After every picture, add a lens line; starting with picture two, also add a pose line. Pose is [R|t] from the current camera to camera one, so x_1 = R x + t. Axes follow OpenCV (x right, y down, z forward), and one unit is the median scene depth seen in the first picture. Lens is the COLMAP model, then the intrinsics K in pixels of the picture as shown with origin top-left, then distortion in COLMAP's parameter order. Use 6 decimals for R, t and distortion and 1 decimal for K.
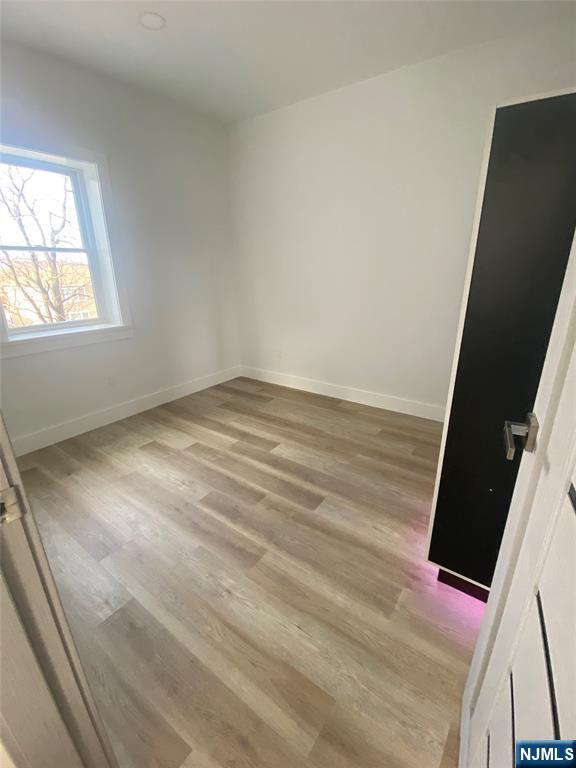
lens RADIAL K [[335.4, 0, 290.0], [0, 335.4, 384.6], [0, 0, 1]] dist [0.001324, -0.000091]
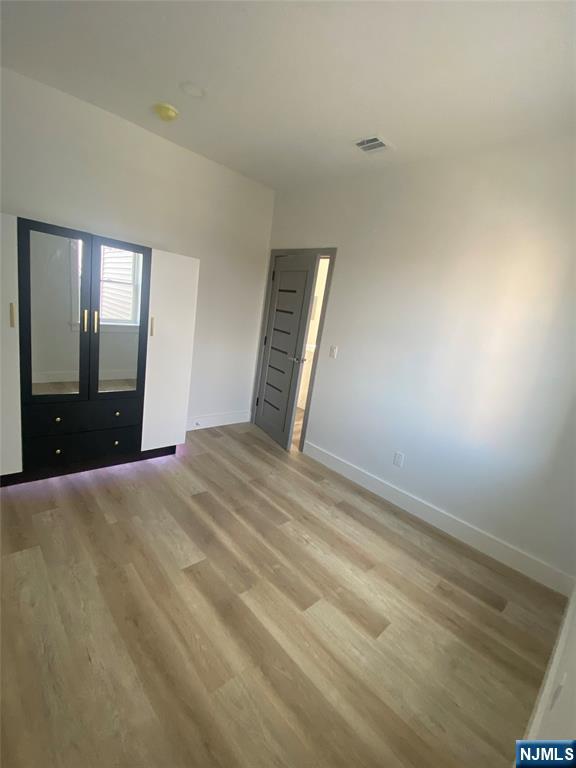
lens RADIAL K [[335.4, 0, 287.5], [0, 335.4, 384.8], [0, 0, 1]] dist [0.001324, -0.000091]
pose [[-0.972961, -0.168166, 0.158327, -0.304536], [-0.061295, 0.848903, 0.524983, -0.557843], [-0.222689, 0.501083, -0.836257, 1.441012]]
